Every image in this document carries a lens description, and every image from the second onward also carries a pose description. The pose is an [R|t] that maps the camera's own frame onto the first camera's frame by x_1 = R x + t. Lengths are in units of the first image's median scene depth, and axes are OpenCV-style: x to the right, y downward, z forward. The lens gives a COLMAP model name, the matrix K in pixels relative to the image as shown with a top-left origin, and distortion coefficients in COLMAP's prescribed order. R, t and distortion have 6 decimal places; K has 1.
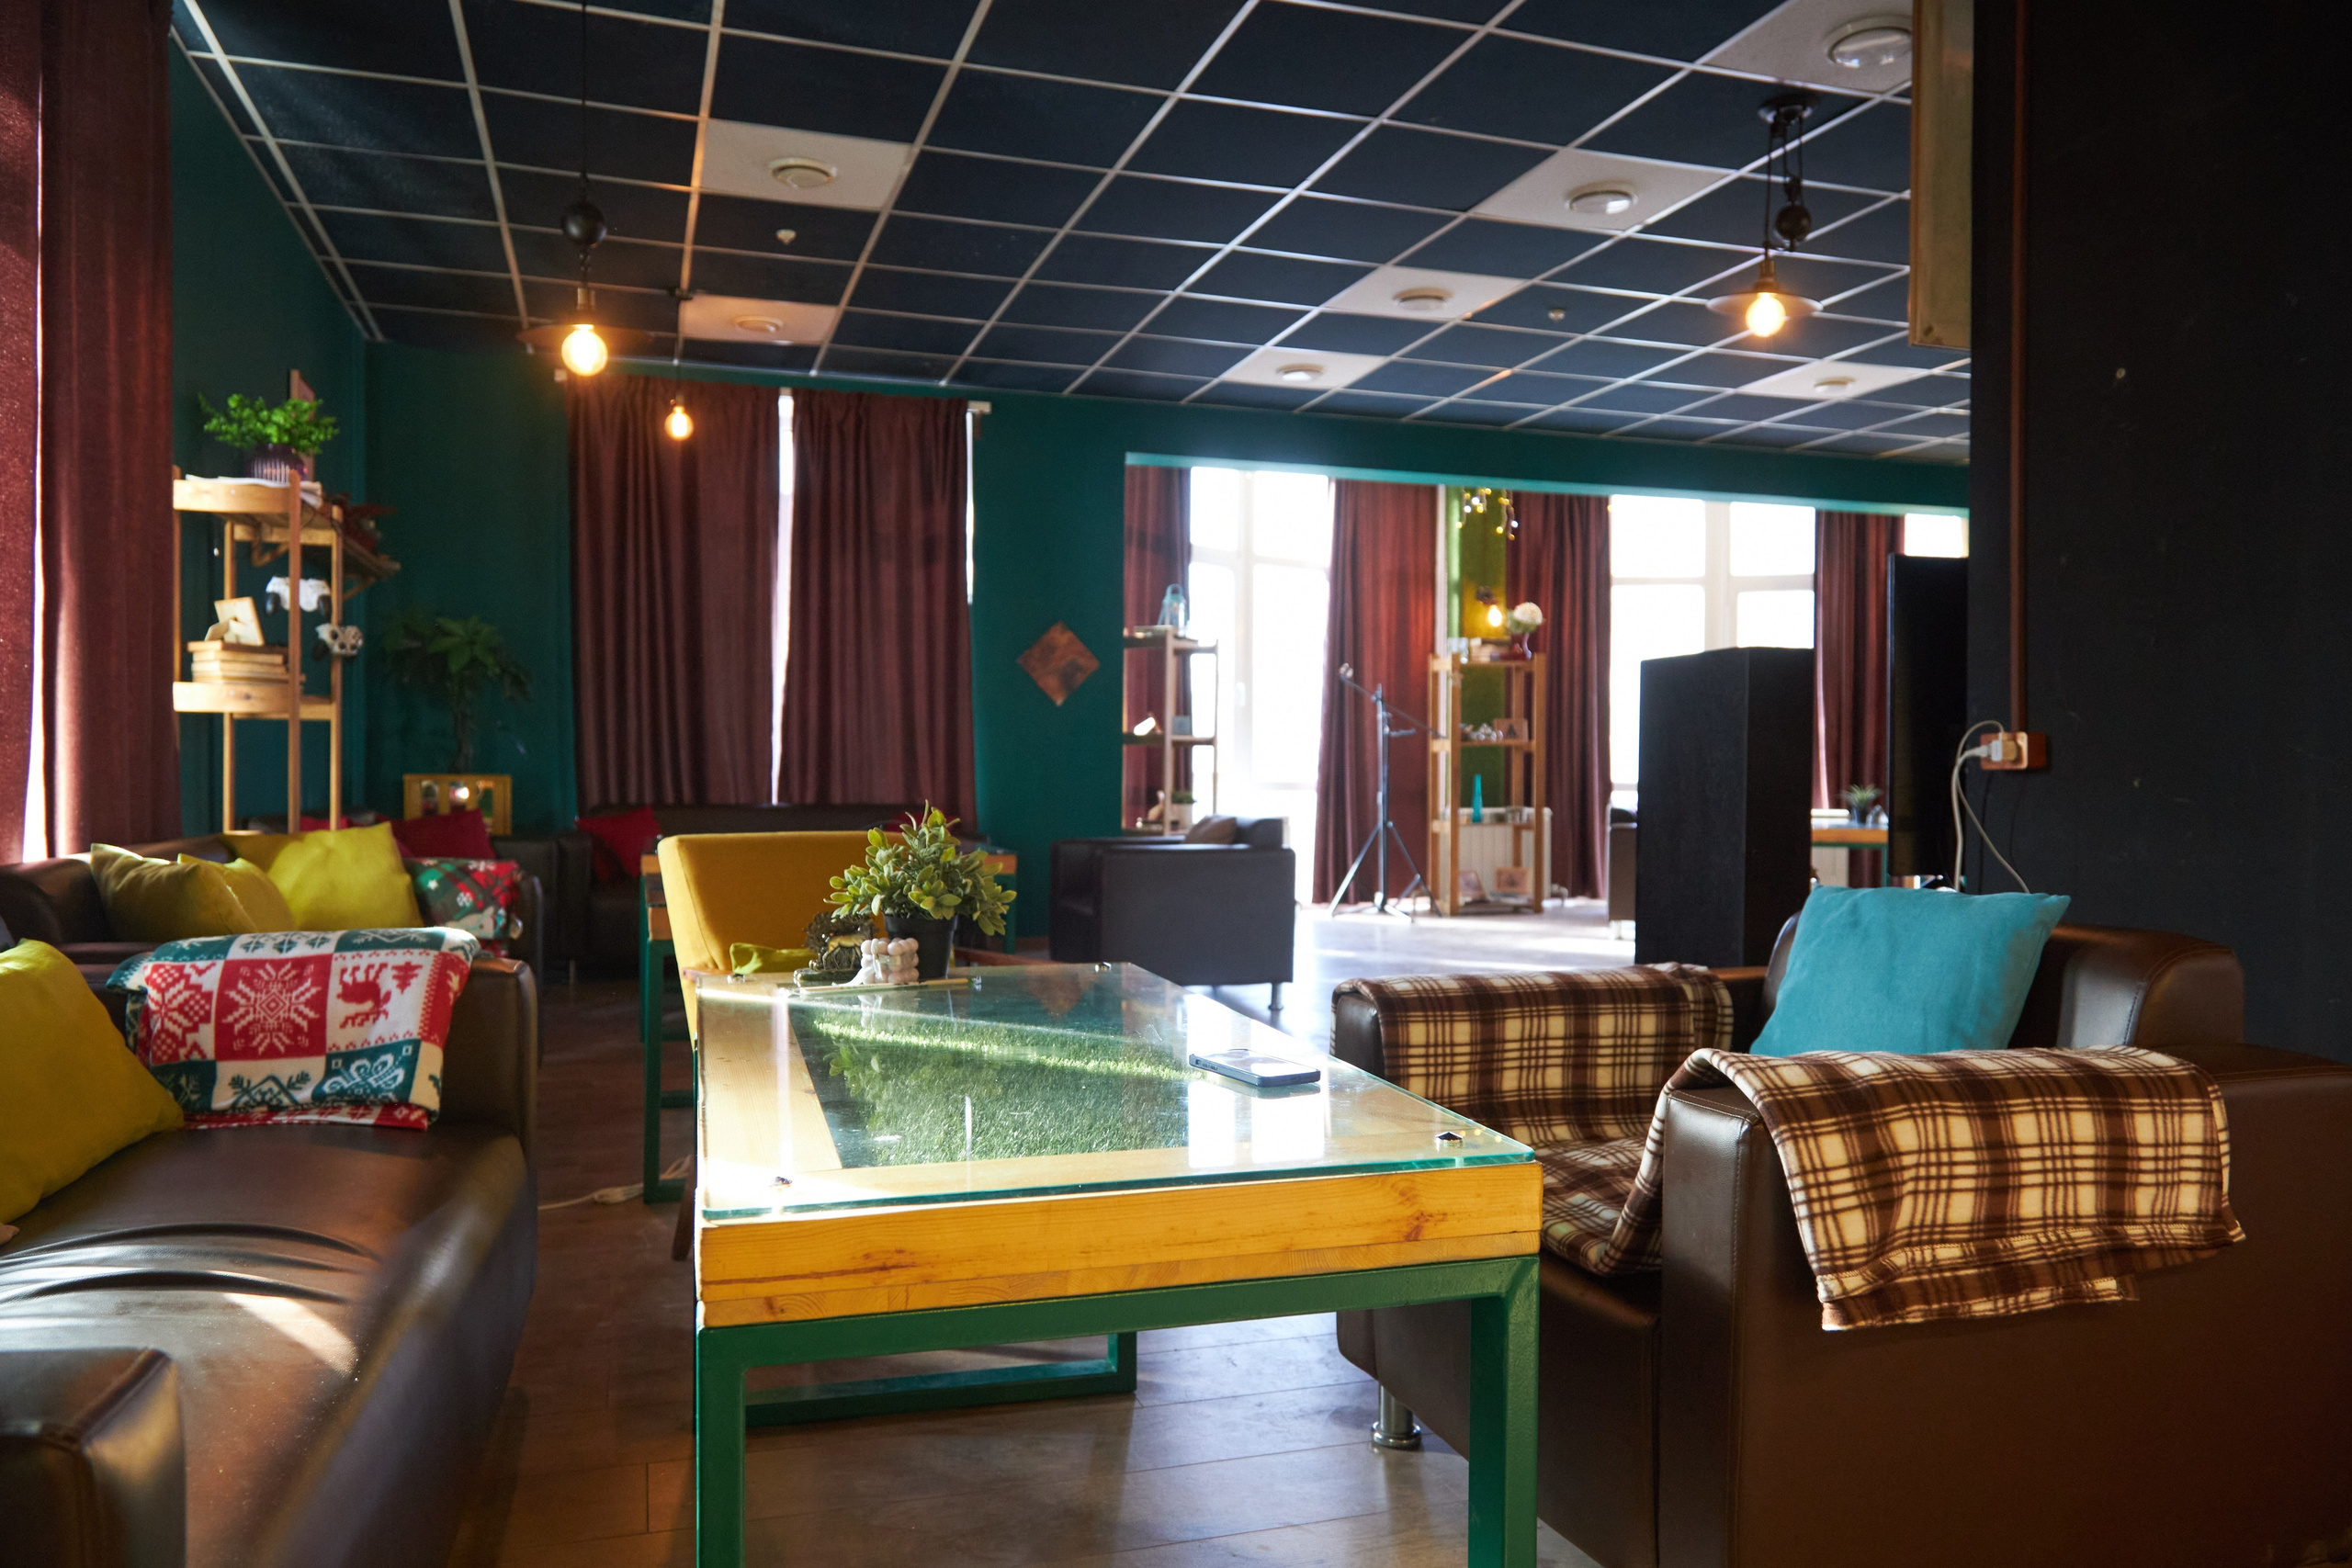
lens RADIAL K [[1630.6, 0, 1202.0], [0, 1630.6, 785.6], [0, 0, 1]] dist [0.000798, -0.003242]
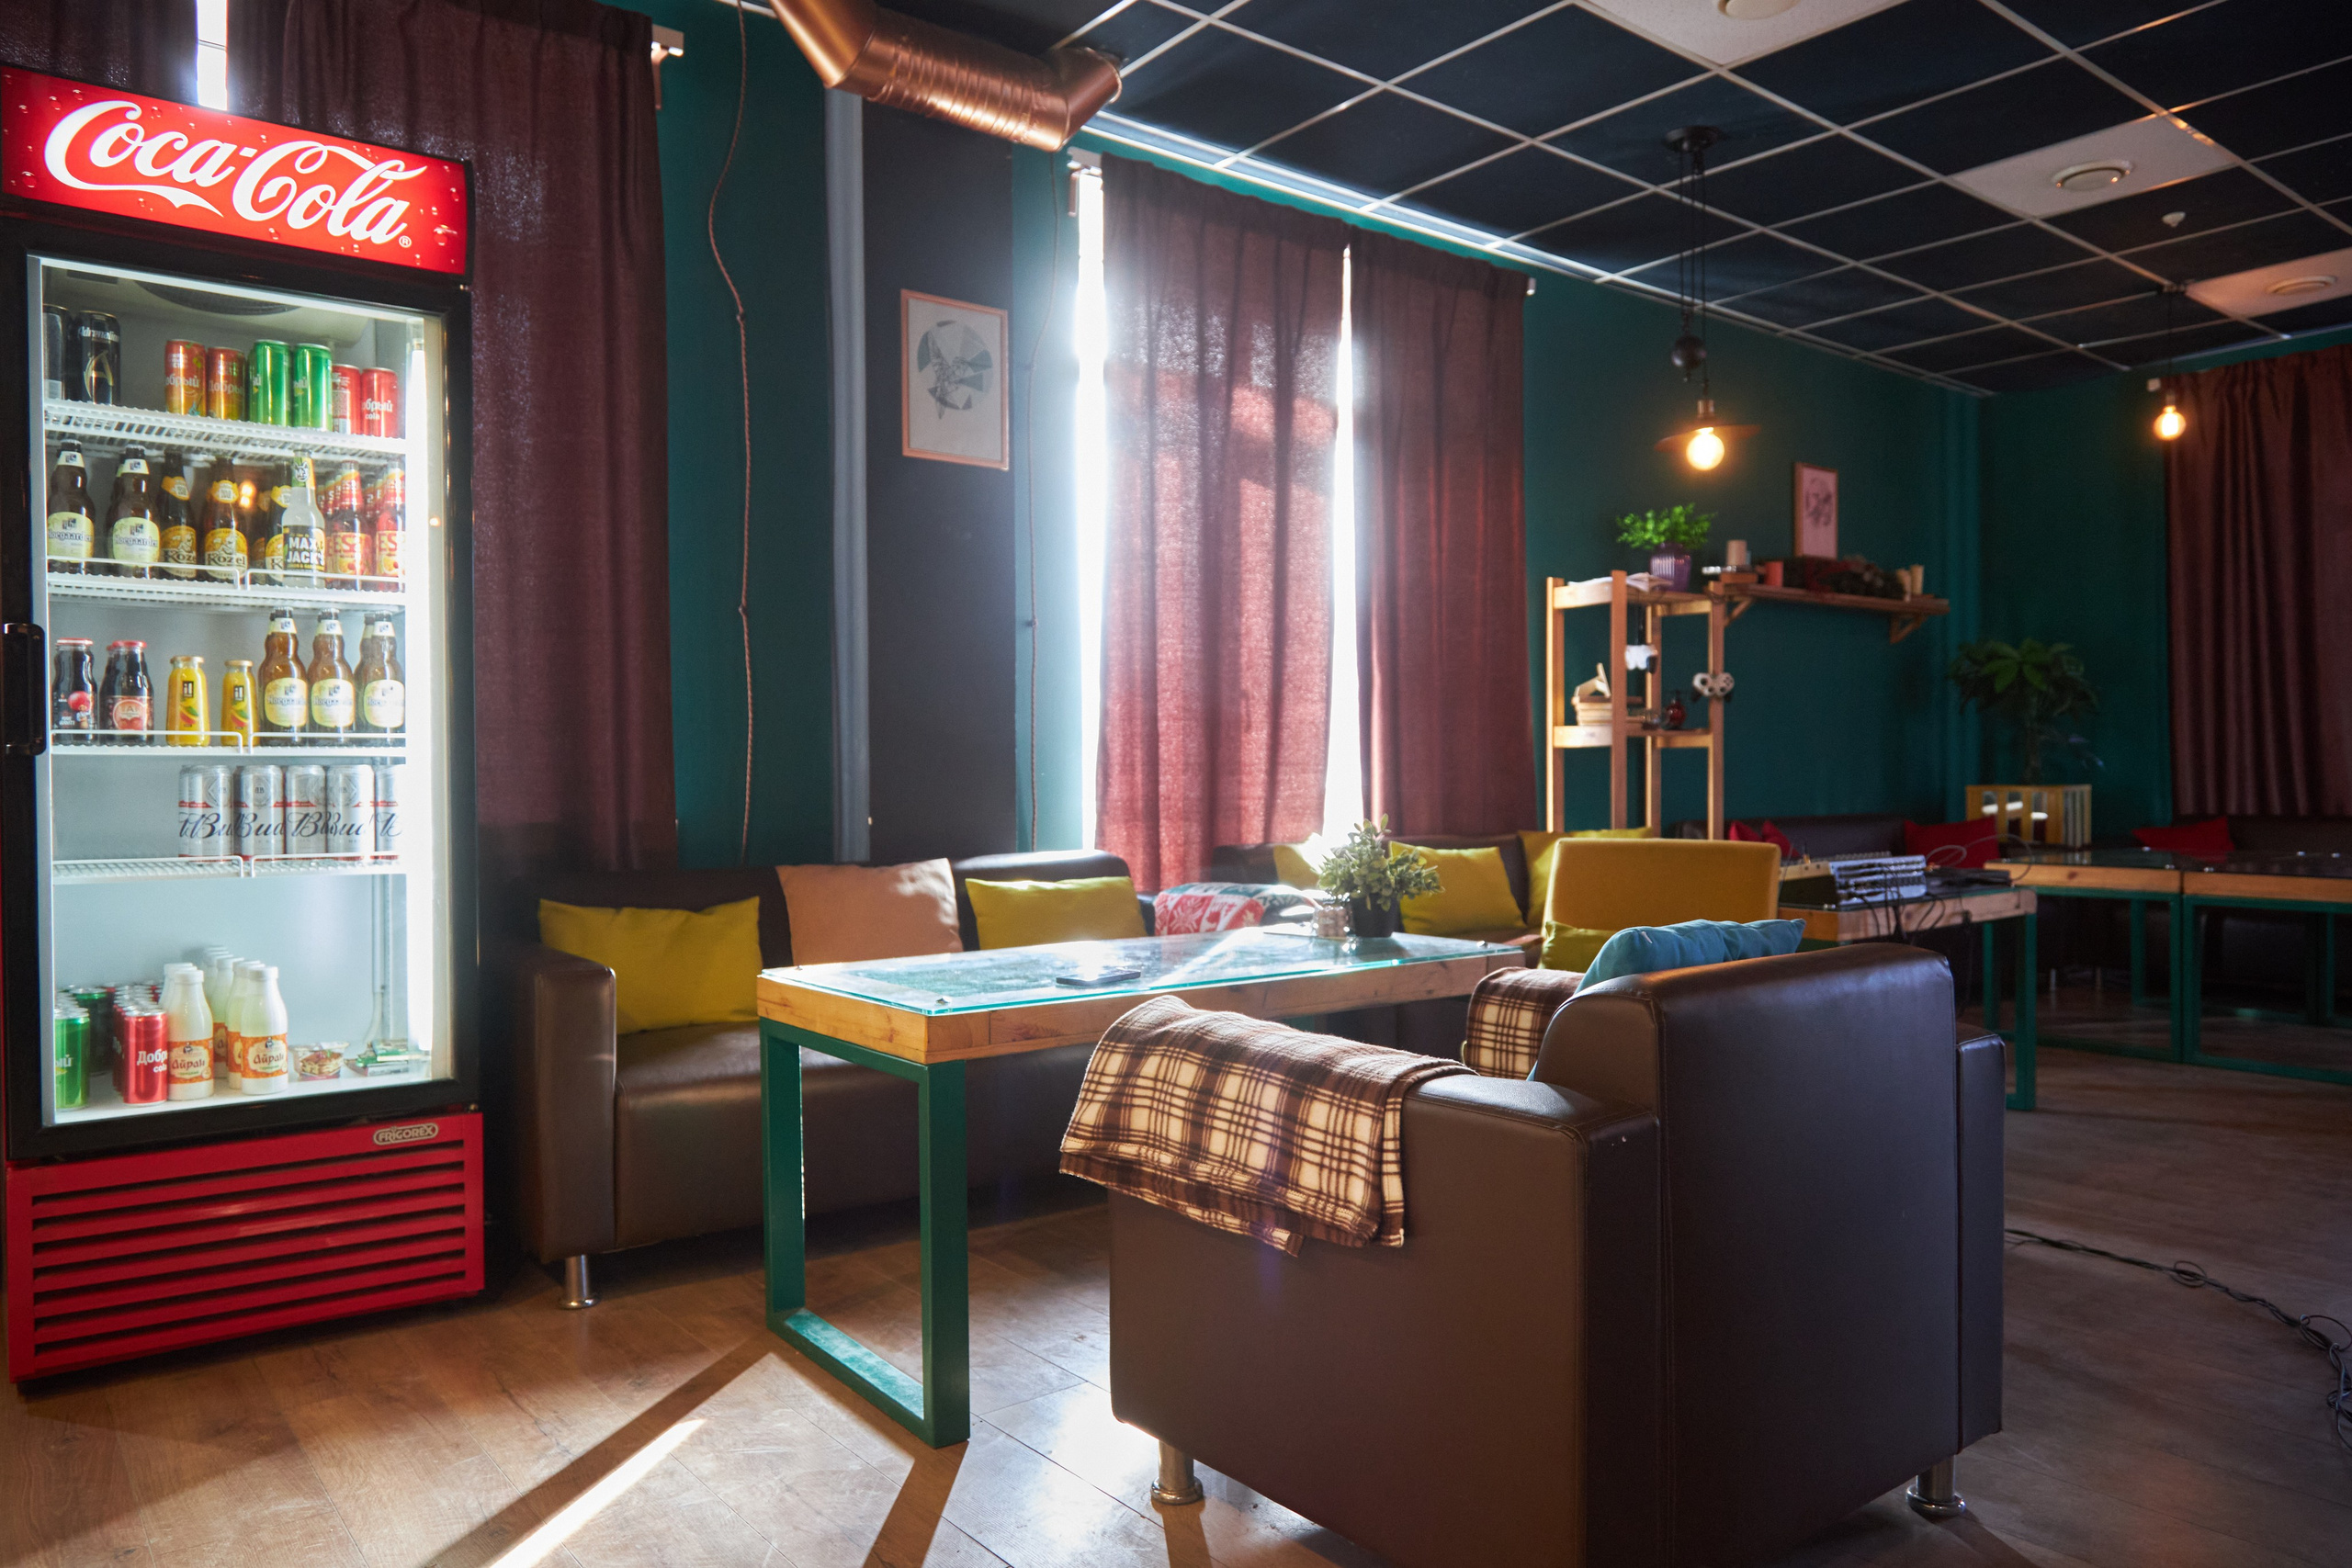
lens RADIAL K [[1630.6, 0, 1198.7], [0, 1630.6, 777.5], [0, 0, 1]] dist [0.000798, -0.003242]
pose [[0.336920, -0.007519, -0.941503, 0.573902], [0.000721, 0.999970, -0.007728, -0.006284], [0.941533, 0.001925, 0.336915, 0.188080]]
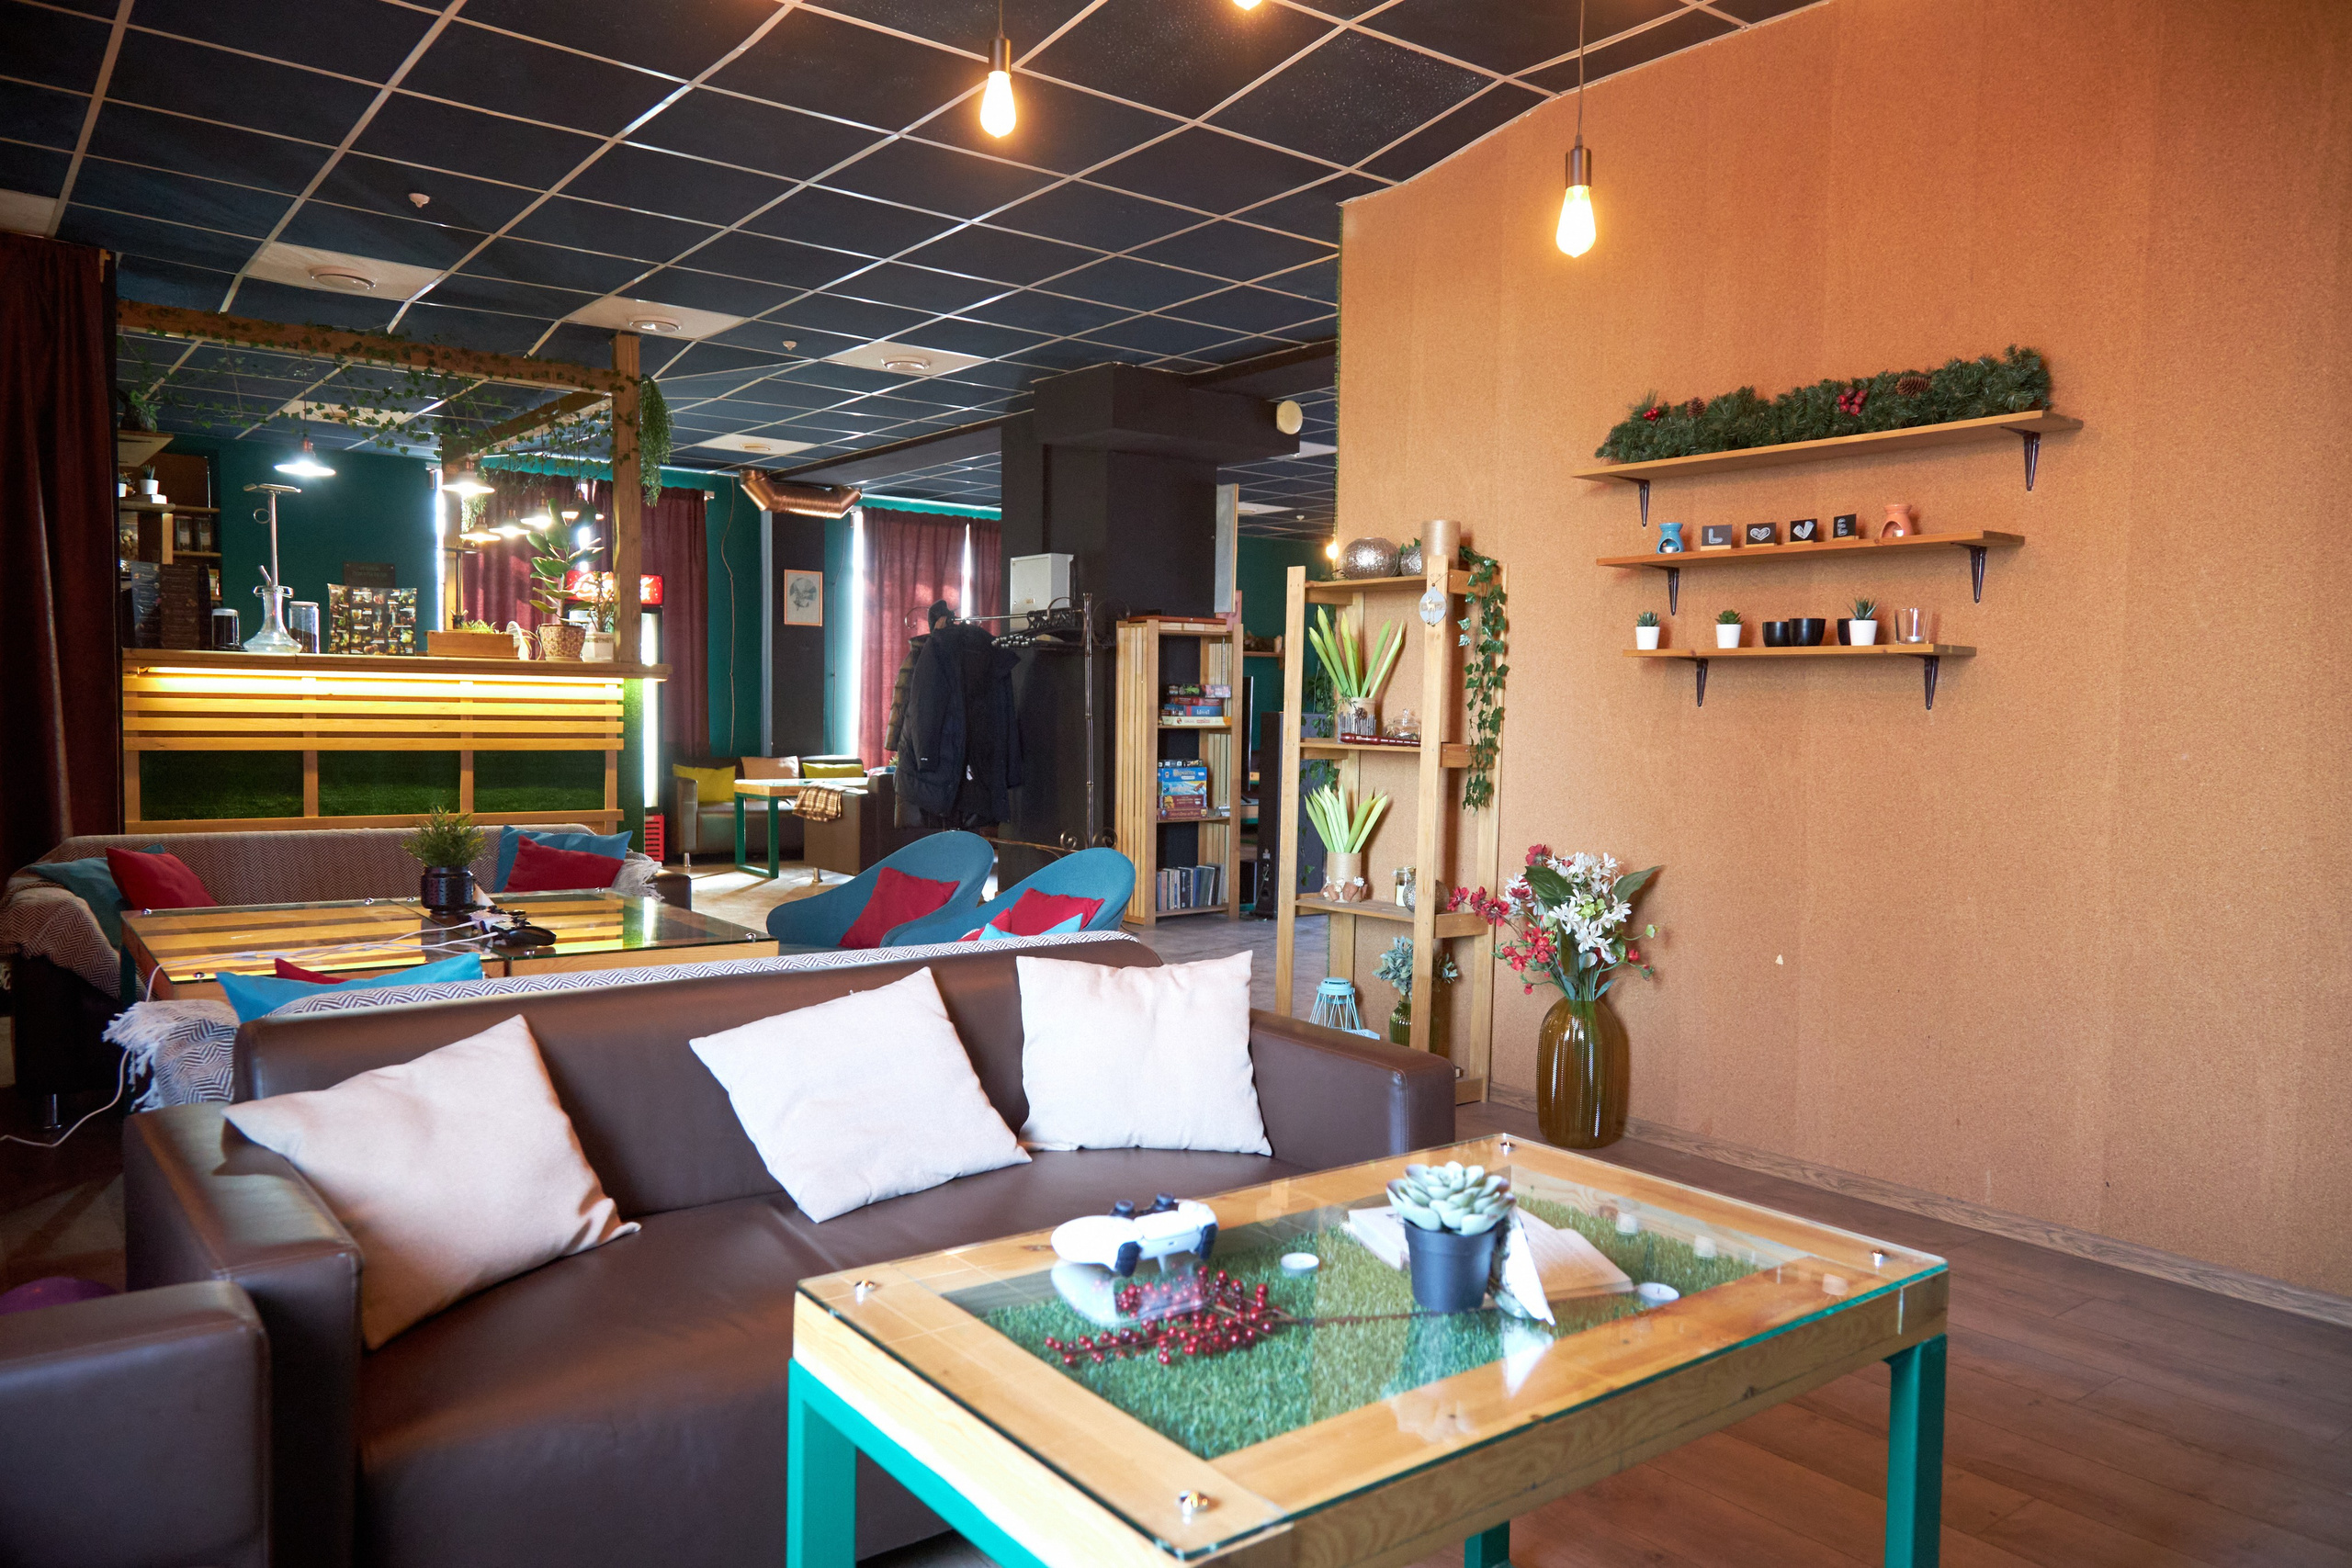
lens RADIAL K [[1630.6, 0, 1181.9], [0, 1630.6, 781.8], [0, 0, 1]] dist [0.000798, -0.003242]
pose [[0.334174, 0.043571, -0.941504, 2.432067], [-0.022129, 0.999018, 0.038379, -0.044940], [0.942252, 0.008009, 0.334810, 0.055118]]
